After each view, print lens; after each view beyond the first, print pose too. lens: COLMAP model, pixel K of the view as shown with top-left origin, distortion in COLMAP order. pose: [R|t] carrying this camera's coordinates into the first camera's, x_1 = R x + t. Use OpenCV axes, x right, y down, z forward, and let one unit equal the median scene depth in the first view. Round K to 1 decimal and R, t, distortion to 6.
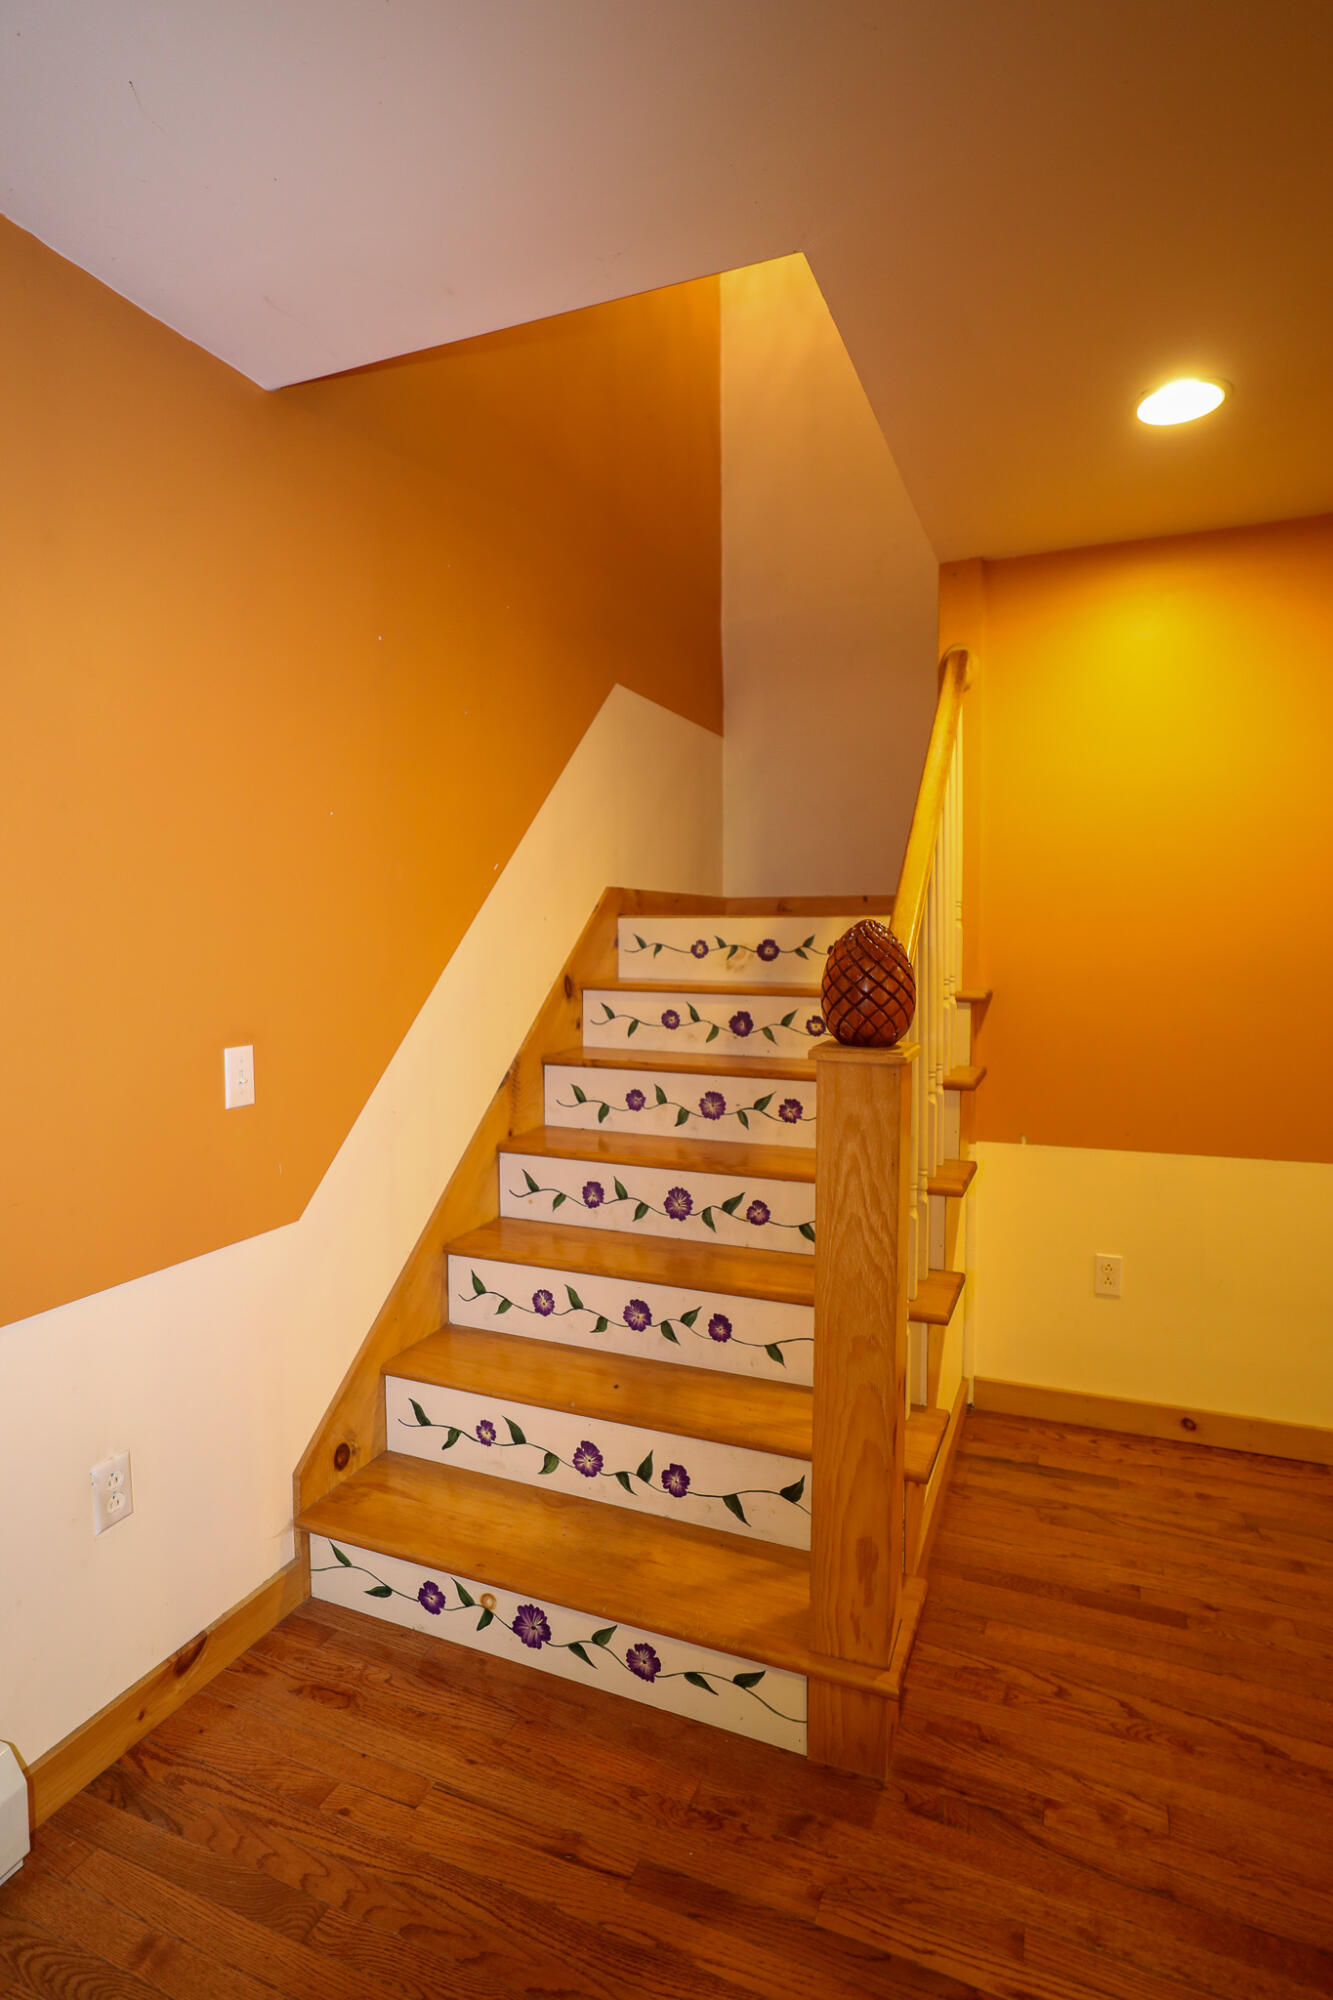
lens RADIAL K [[1024.5, 0, 665.4], [0, 1024.5, 1009.2], [0, 0, 1]] dist [-0.007754, 0.009735]
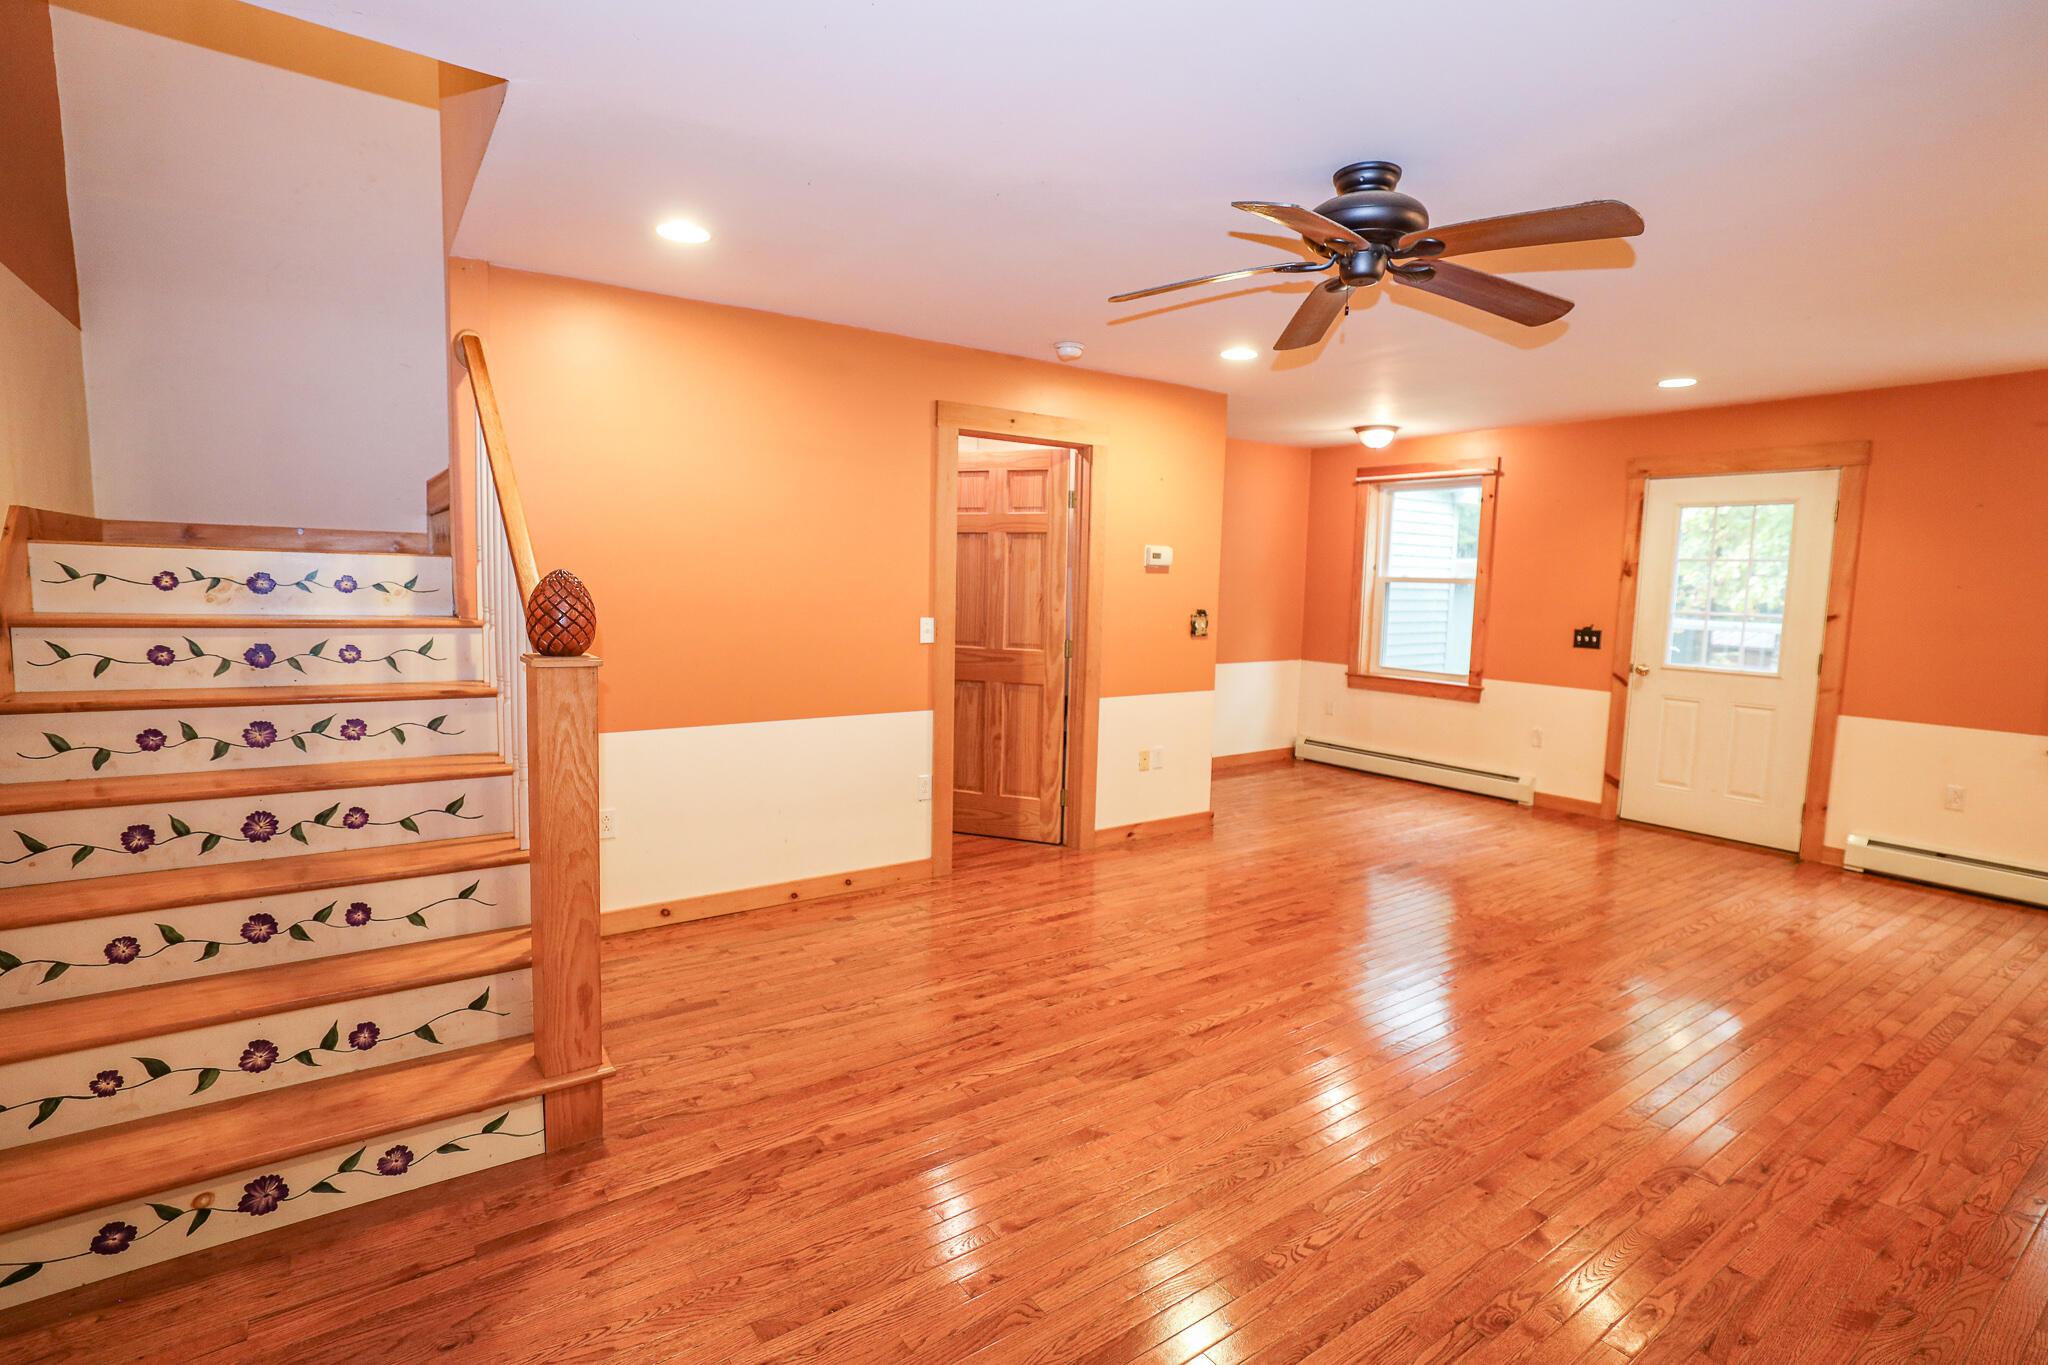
lens RADIAL K [[987.3, 0, 1024.7], [0, 987.3, 676.4], [0, 0, 1]] dist [-0.003111, -0.000314]
pose [[0.529865, -0.064892, 0.845596, -0.459896], [0.031119, 0.997885, 0.057080, 0.003092], [-0.847511, -0.003931, 0.530764, -0.220775]]
